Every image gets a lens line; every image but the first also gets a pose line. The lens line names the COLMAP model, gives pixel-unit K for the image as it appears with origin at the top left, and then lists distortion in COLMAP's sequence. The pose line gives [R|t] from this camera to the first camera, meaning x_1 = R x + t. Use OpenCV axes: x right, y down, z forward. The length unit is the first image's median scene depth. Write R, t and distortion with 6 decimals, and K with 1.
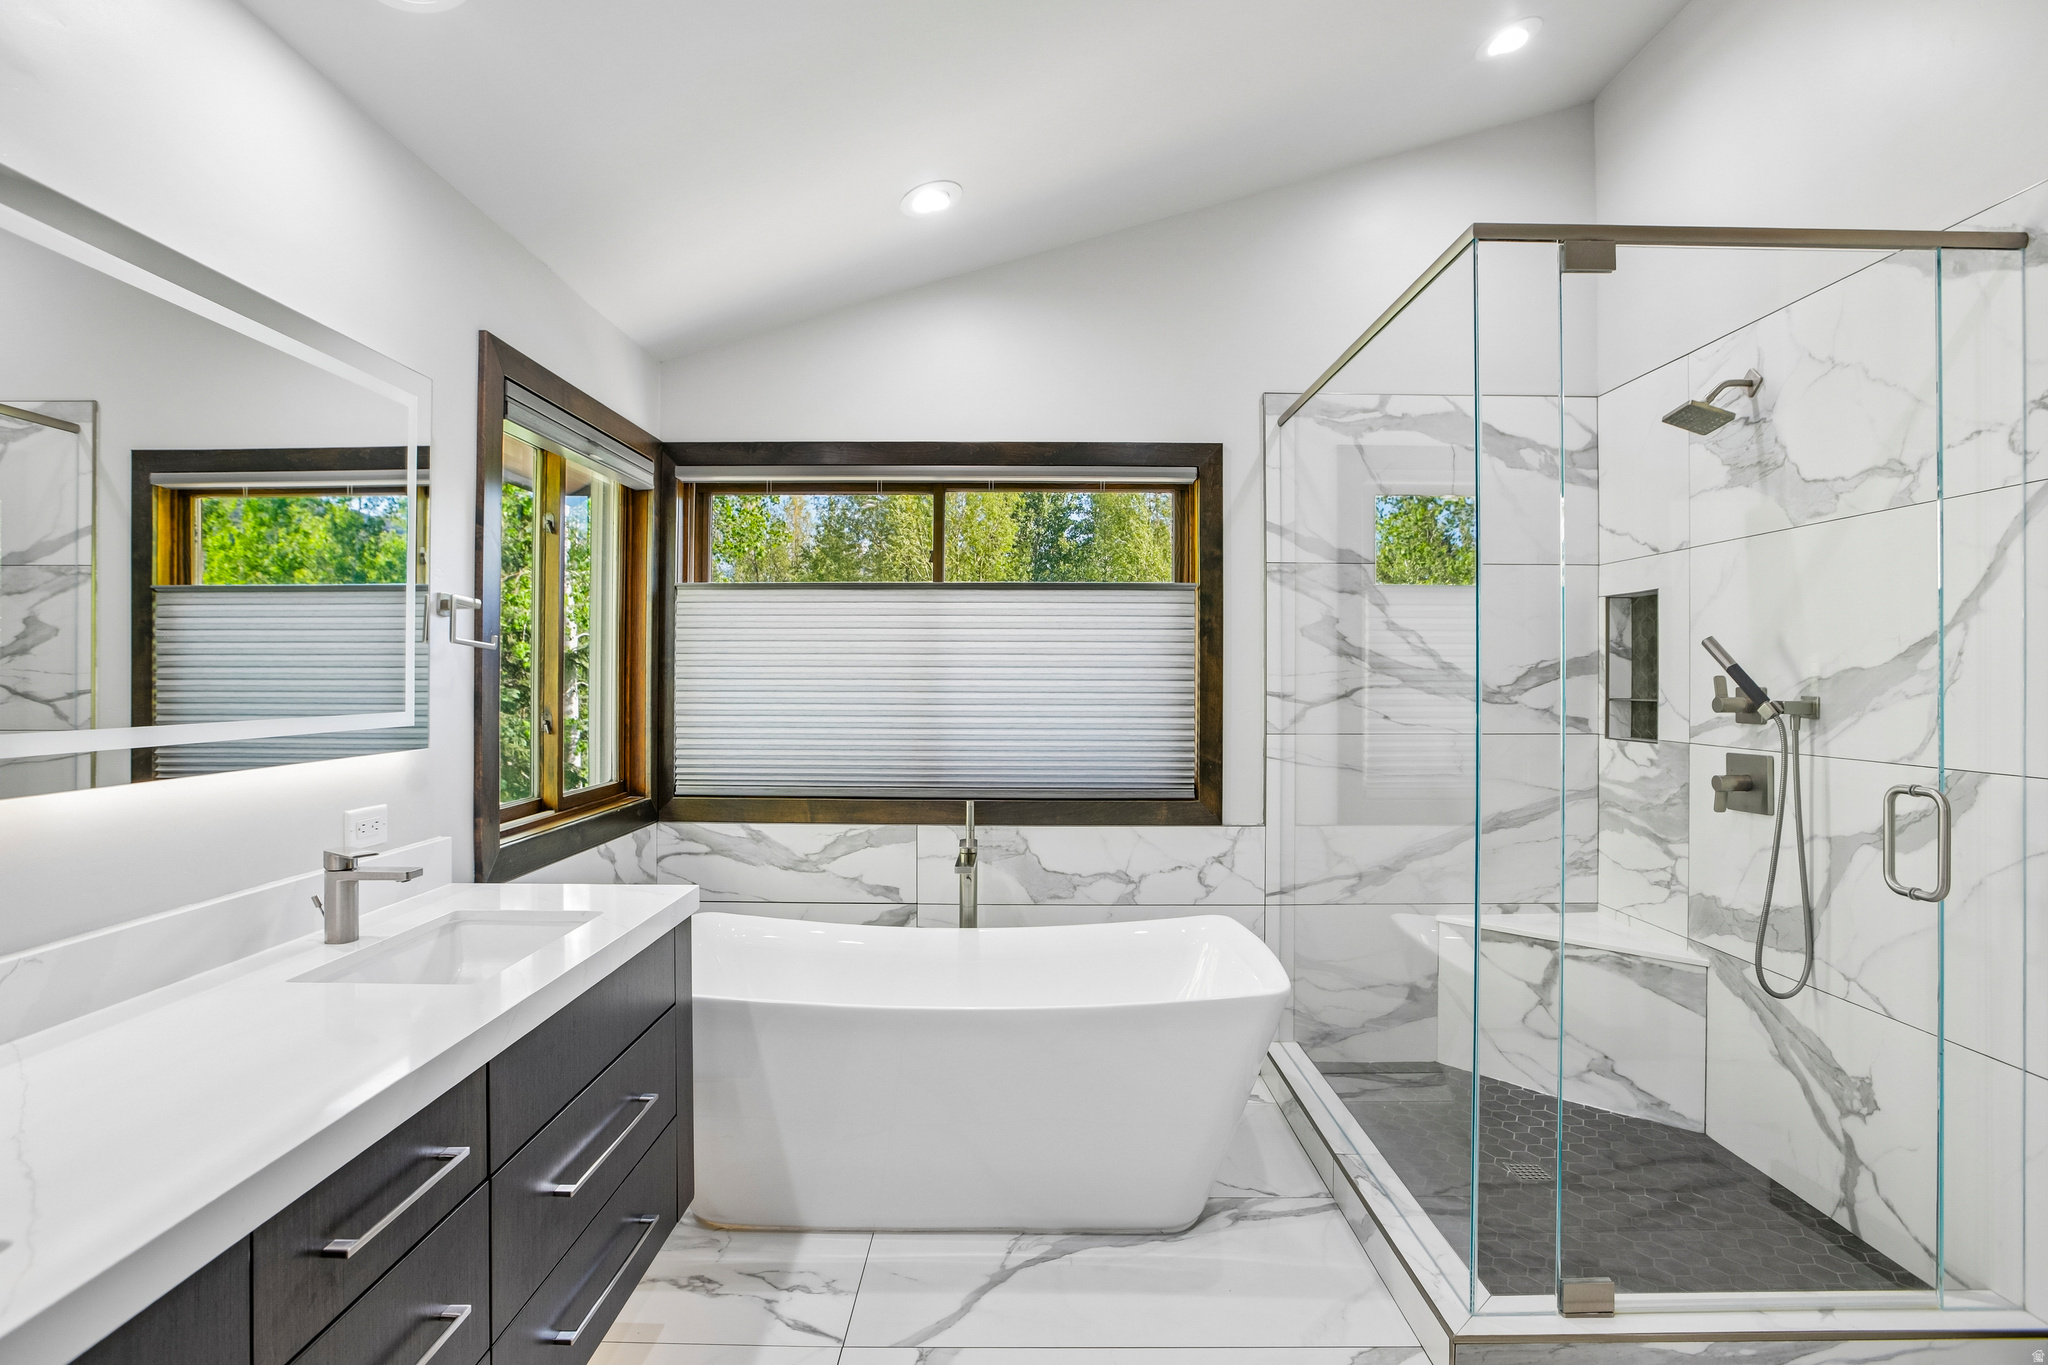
lens RADIAL K [[962.4, 0, 1016.0], [0, 962.4, 680.7], [0, 0, 1]] dist [-0.067548, 0.035863]
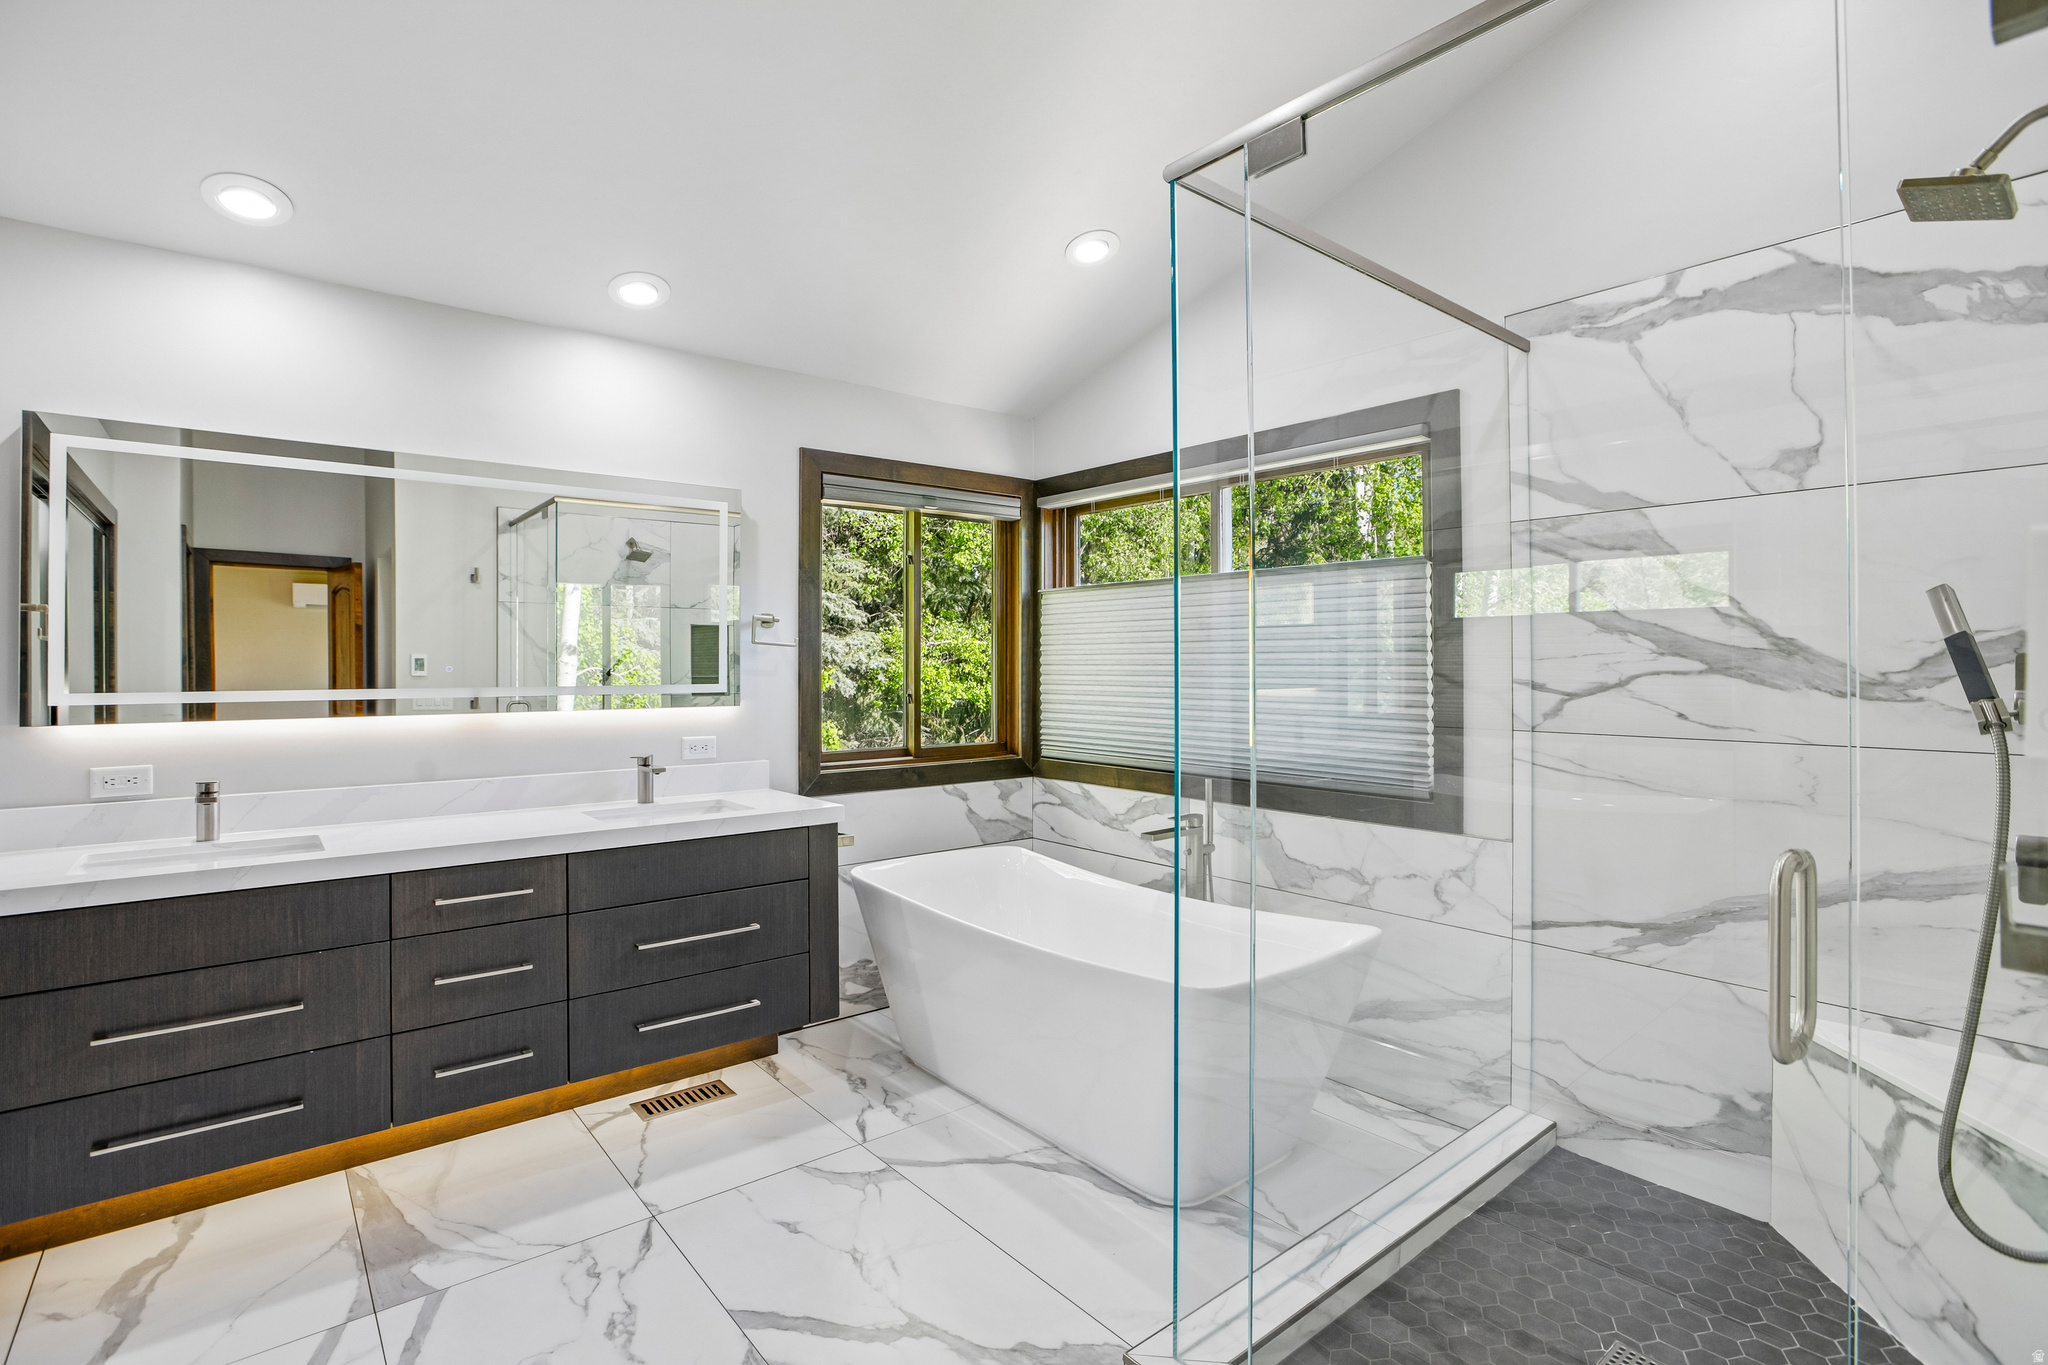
lens RADIAL K [[955.7, 0, 1032.4], [0, 955.7, 667.0], [0, 0, 1]] dist [-0.022246, 0.008505]
pose [[0.660668, -0.000801, -0.750678, 0.603351], [0.000654, 1.000000, -0.000491, 0.001445], [0.750678, -0.000167, 0.660668, 0.150747]]
